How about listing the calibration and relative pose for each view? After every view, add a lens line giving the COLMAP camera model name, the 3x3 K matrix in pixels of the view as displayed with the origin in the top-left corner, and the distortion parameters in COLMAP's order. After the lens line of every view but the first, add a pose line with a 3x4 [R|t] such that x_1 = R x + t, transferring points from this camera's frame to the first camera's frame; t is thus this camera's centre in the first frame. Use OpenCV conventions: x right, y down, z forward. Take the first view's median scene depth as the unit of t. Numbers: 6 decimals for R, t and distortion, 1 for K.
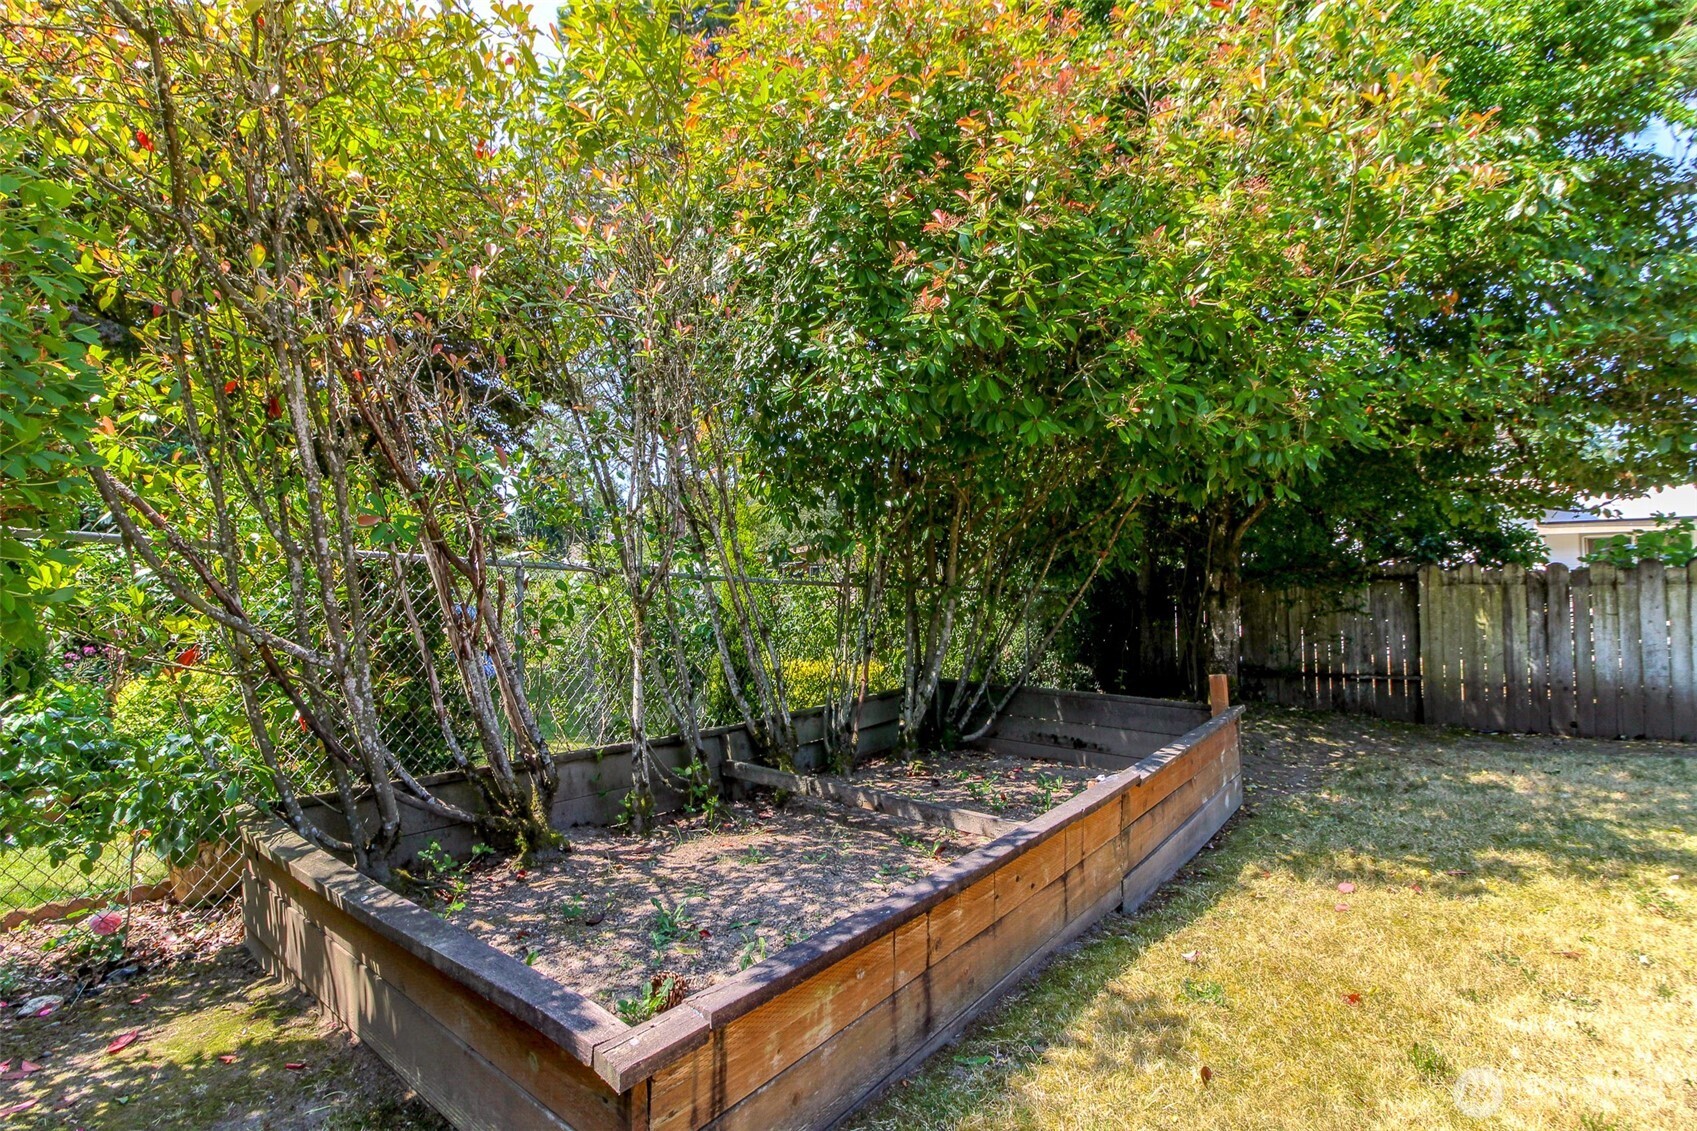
lens RADIAL K [[772.3, 0, 845.7], [0, 772.3, 558.1], [0, 0, 1]] dist [0.000532, -0.000726]
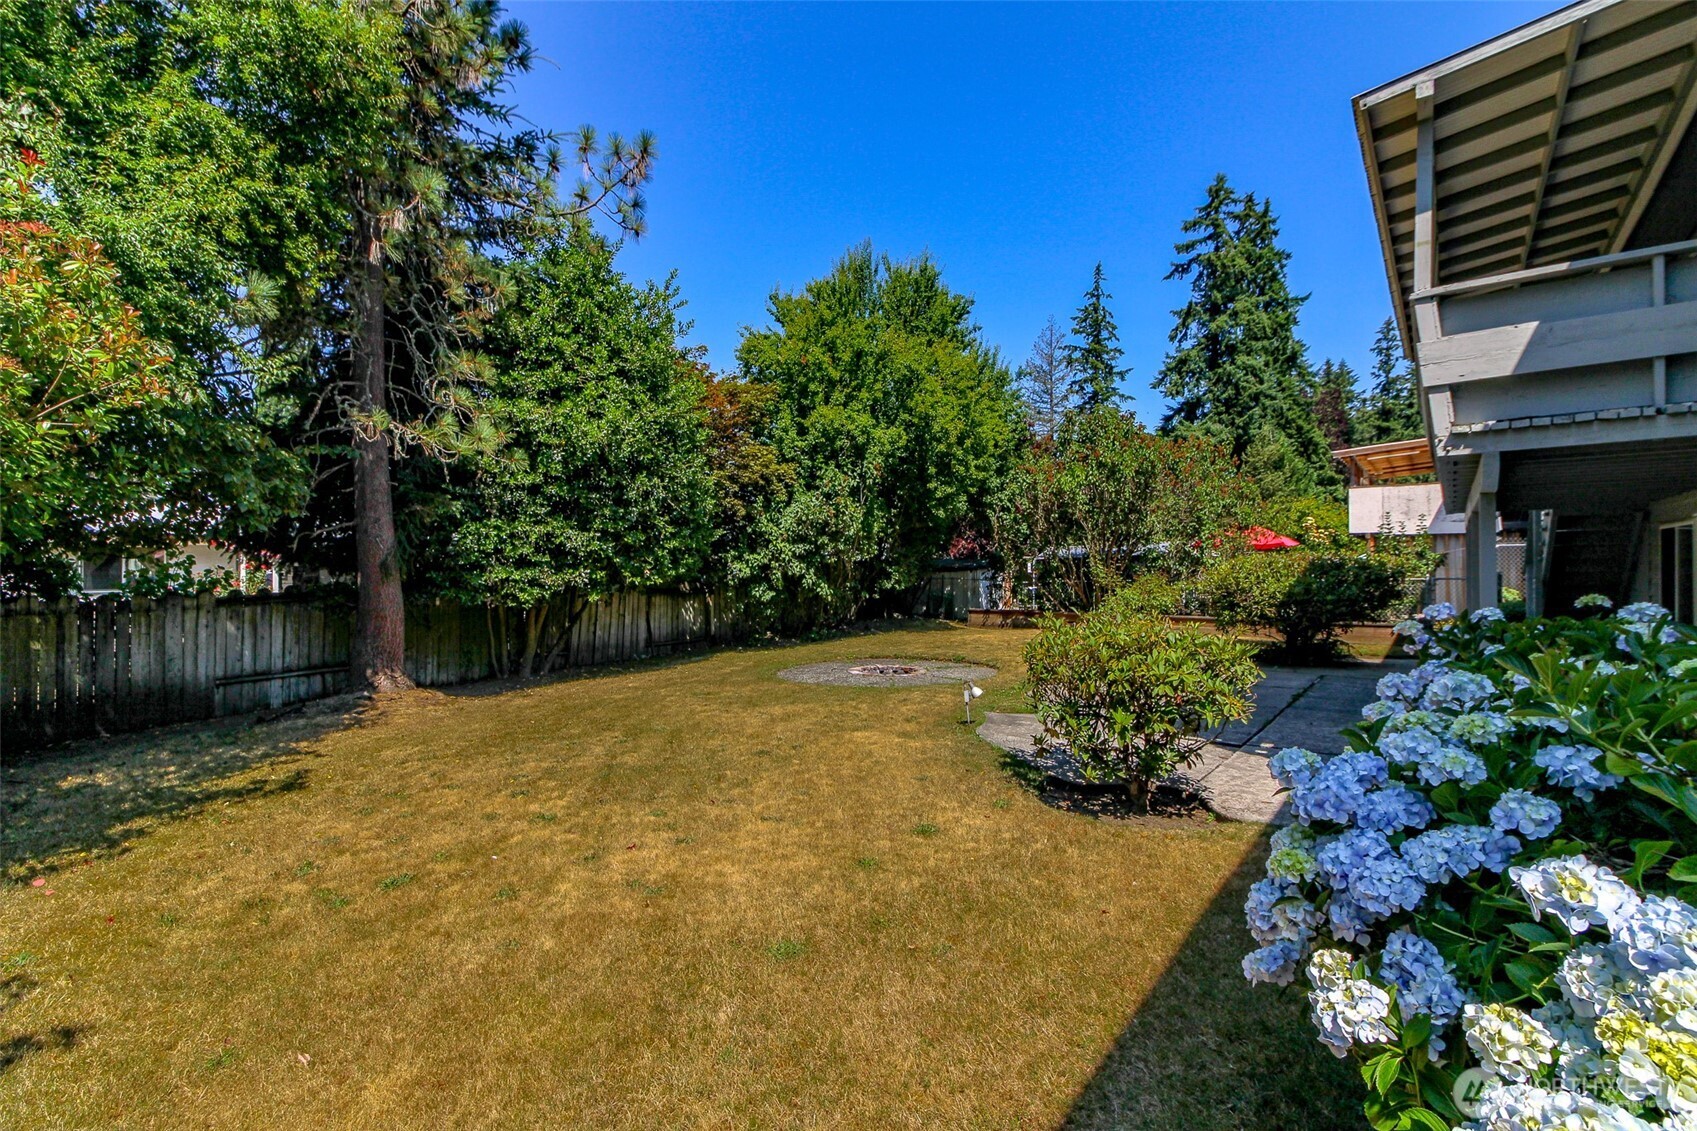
lens RADIAL K [[772.3, 0, 845.7], [0, 772.3, 558.1], [0, 0, 1]] dist [0.000532, -0.000726]
pose [[-0.005195, 0.015195, 0.999871, -0.457787], [-0.038007, 0.999159, -0.015382, -0.112919], [-0.999264, -0.038082, -0.004614, -0.250630]]
